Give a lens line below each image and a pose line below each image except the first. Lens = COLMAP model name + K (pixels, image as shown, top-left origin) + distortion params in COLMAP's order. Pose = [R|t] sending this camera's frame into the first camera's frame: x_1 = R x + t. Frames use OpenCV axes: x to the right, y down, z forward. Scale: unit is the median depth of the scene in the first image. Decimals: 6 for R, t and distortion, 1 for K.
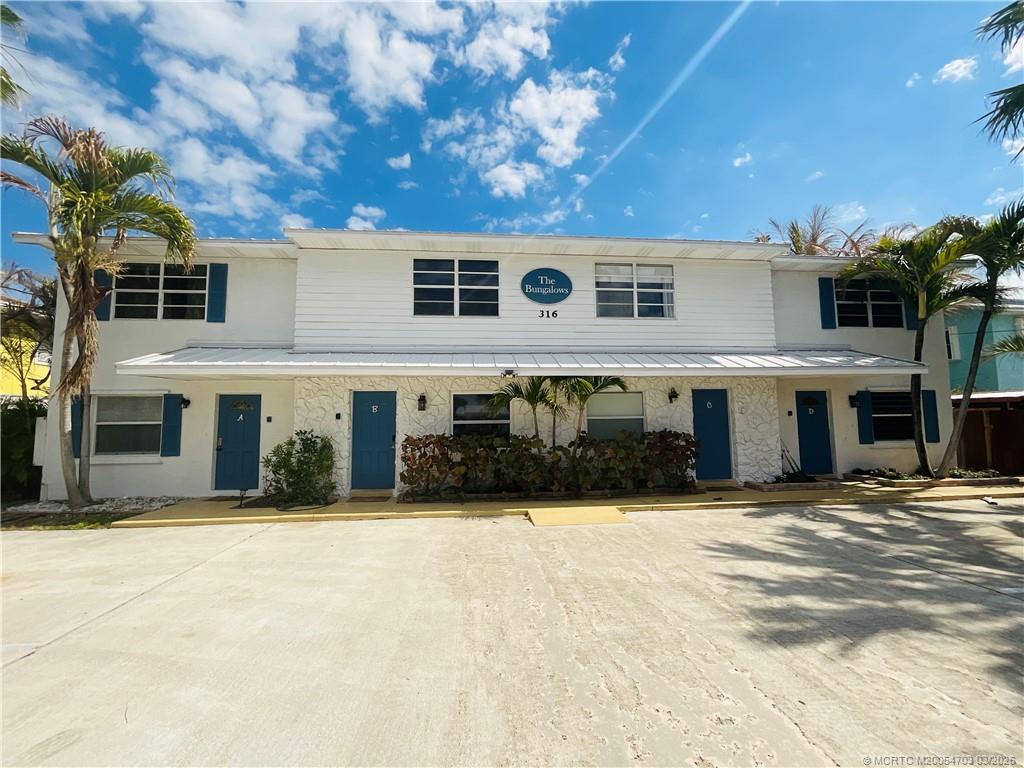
lens RADIAL K [[415.0, 0, 506.6], [0, 415.0, 382.7], [0, 0, 1]] dist [-0.015867, -0.000075]
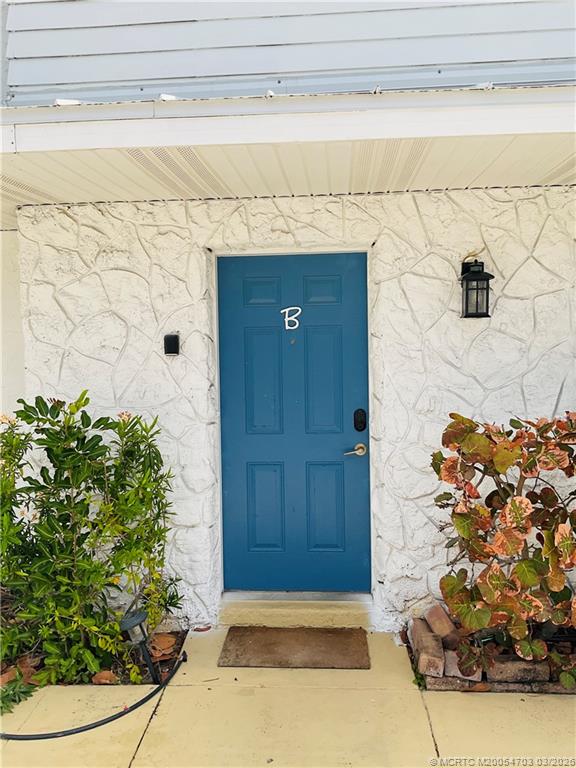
lens RADIAL K [[644.9, 0, 289.6], [0, 644.9, 384.2], [0, 0, 1]] dist [0.005326, -0.000041]
pose [[0.987697, -0.001509, -0.156374, -0.260654], [0.021255, 0.991969, 0.124679, 0.055479], [0.154930, -0.126469, 0.979797, 0.582726]]
